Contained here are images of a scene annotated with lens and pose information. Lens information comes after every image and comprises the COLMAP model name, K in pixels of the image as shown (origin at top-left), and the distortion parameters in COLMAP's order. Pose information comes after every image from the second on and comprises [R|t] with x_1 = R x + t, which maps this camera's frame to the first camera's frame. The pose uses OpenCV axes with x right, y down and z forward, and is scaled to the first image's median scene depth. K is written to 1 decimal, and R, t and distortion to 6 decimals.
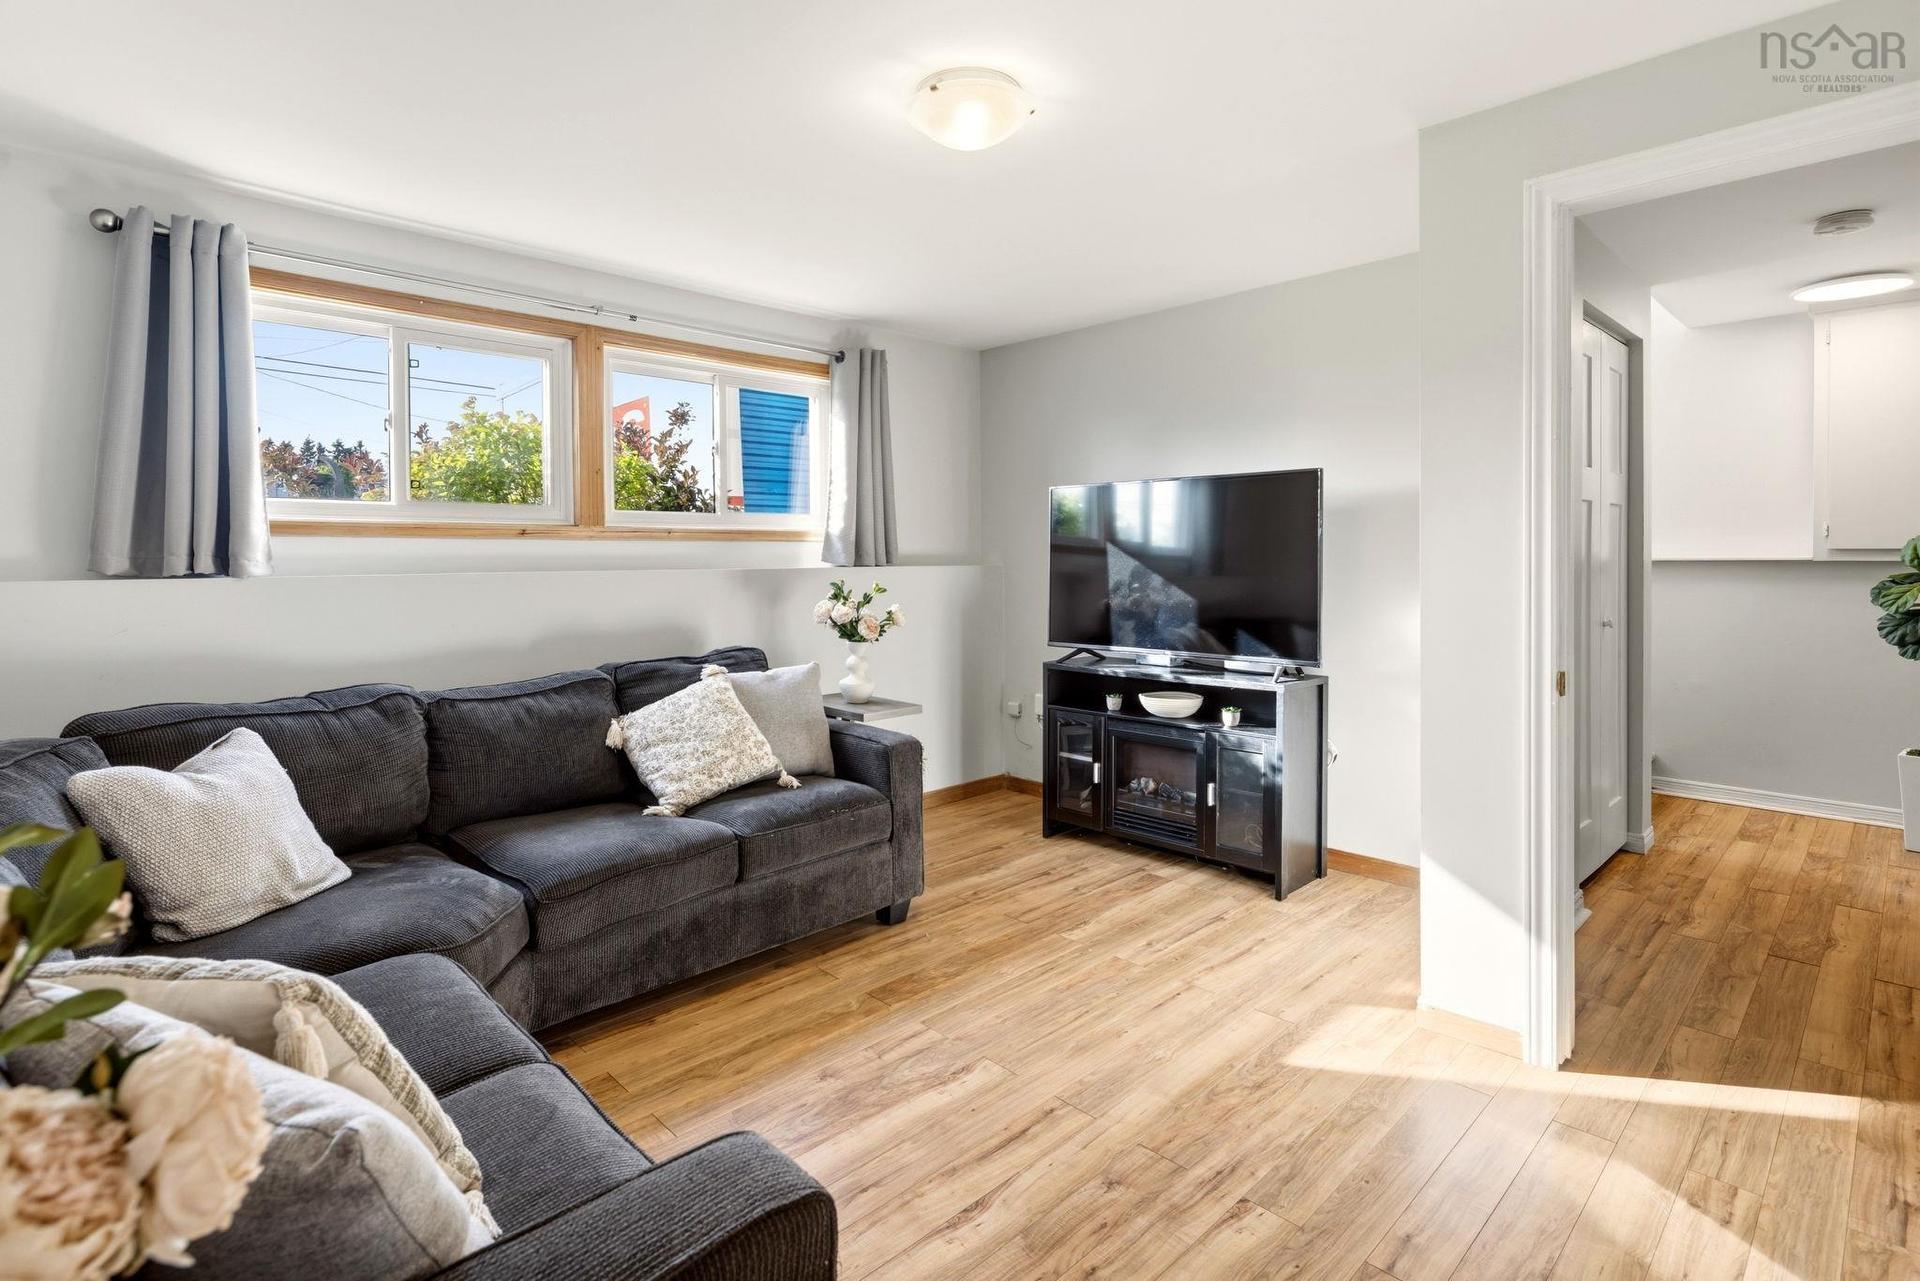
lens RADIAL K [[939.9, 0, 956.1], [0, 939.9, 672.6], [0, 0, 1]] dist [-0.001251, -0.000369]
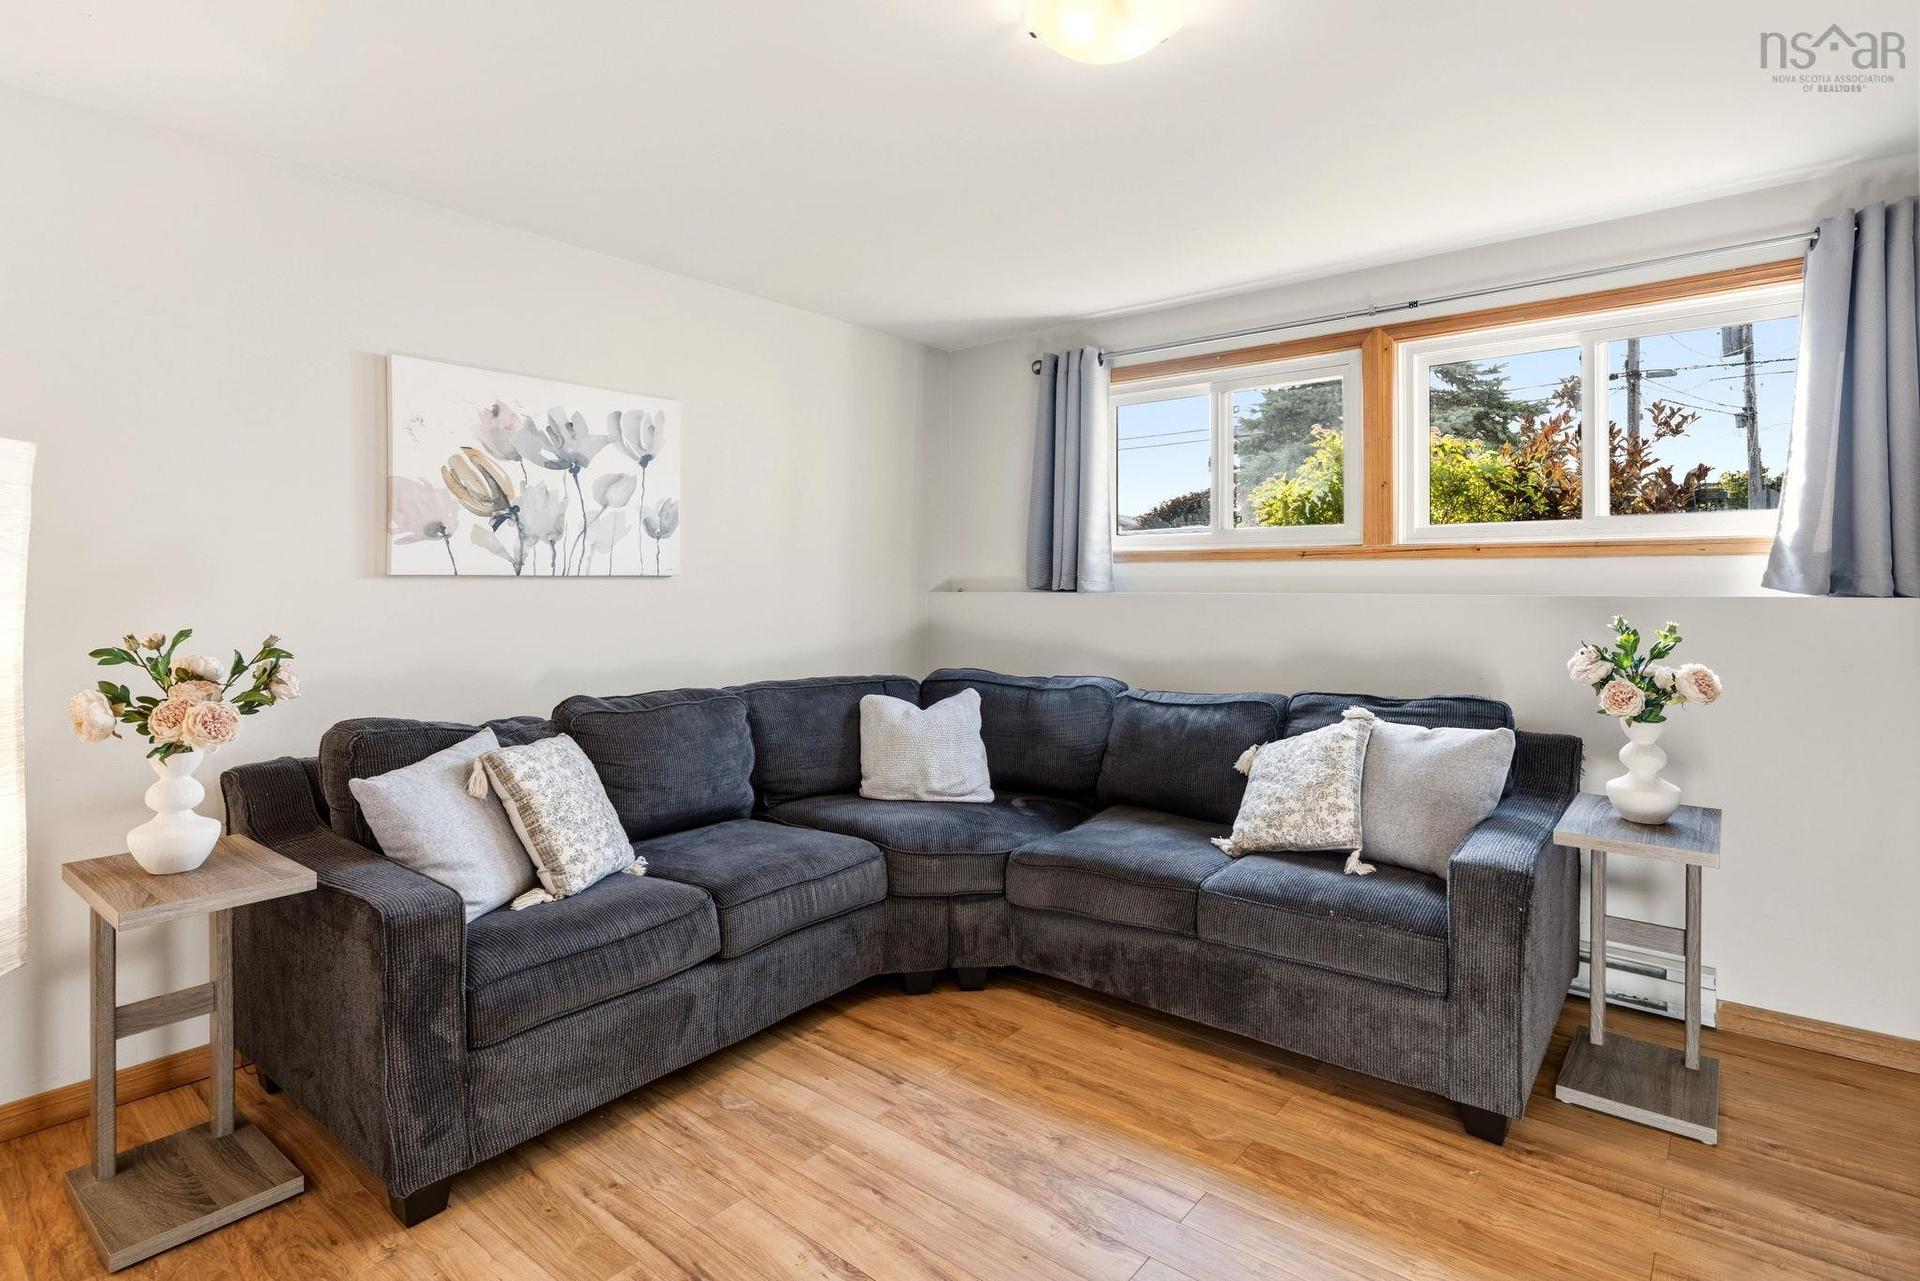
lens RADIAL K [[939.9, 0, 956.1], [0, 939.9, 672.6], [0, 0, 1]] dist [-0.001251, -0.000369]
pose [[0.110753, 0.100575, -0.988746, 0.647834], [-0.121624, 0.988760, 0.086953, -0.084136], [0.986378, 0.110625, 0.121740, 0.664583]]
